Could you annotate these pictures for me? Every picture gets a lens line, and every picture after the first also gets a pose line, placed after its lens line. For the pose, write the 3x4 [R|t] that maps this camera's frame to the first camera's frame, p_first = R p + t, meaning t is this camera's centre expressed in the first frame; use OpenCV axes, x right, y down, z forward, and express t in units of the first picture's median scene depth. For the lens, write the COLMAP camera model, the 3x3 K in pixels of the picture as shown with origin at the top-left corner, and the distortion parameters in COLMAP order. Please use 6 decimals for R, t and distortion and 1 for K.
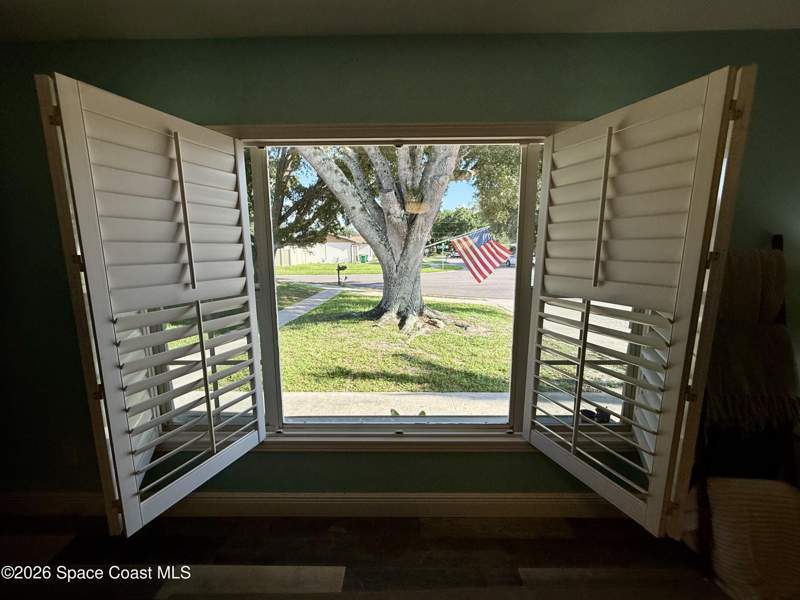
lens RADIAL K [[319.6, 0, 400.0], [0, 319.6, 300.0], [0, 0, 1]] dist [-0.000806, -0.000216]
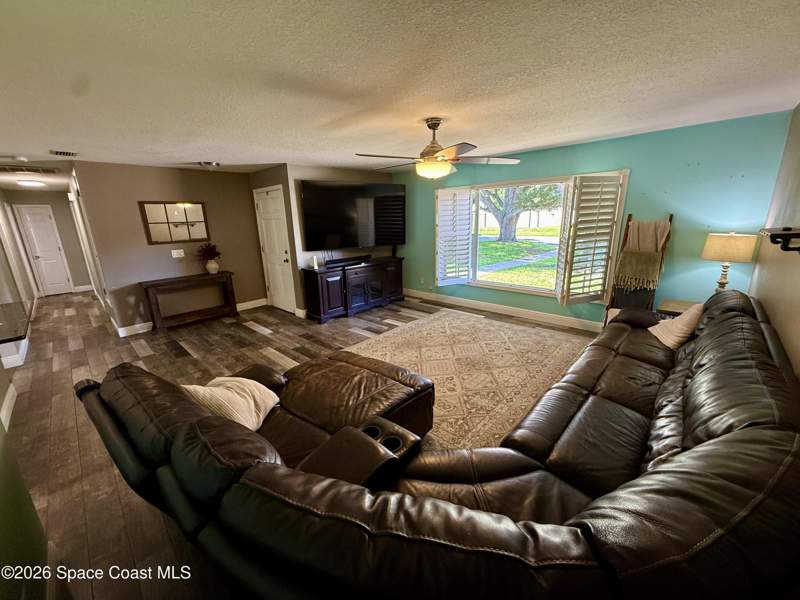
lens RADIAL K [[319.6, 0, 400.0], [0, 319.6, 300.0], [0, 0, 1]] dist [-0.000806, -0.000216]
pose [[0.730083, 0.161021, -0.664116, 1.359767], [-0.082882, 0.985533, 0.147836, 0.225935], [0.678313, -0.052889, 0.732867, -2.036272]]
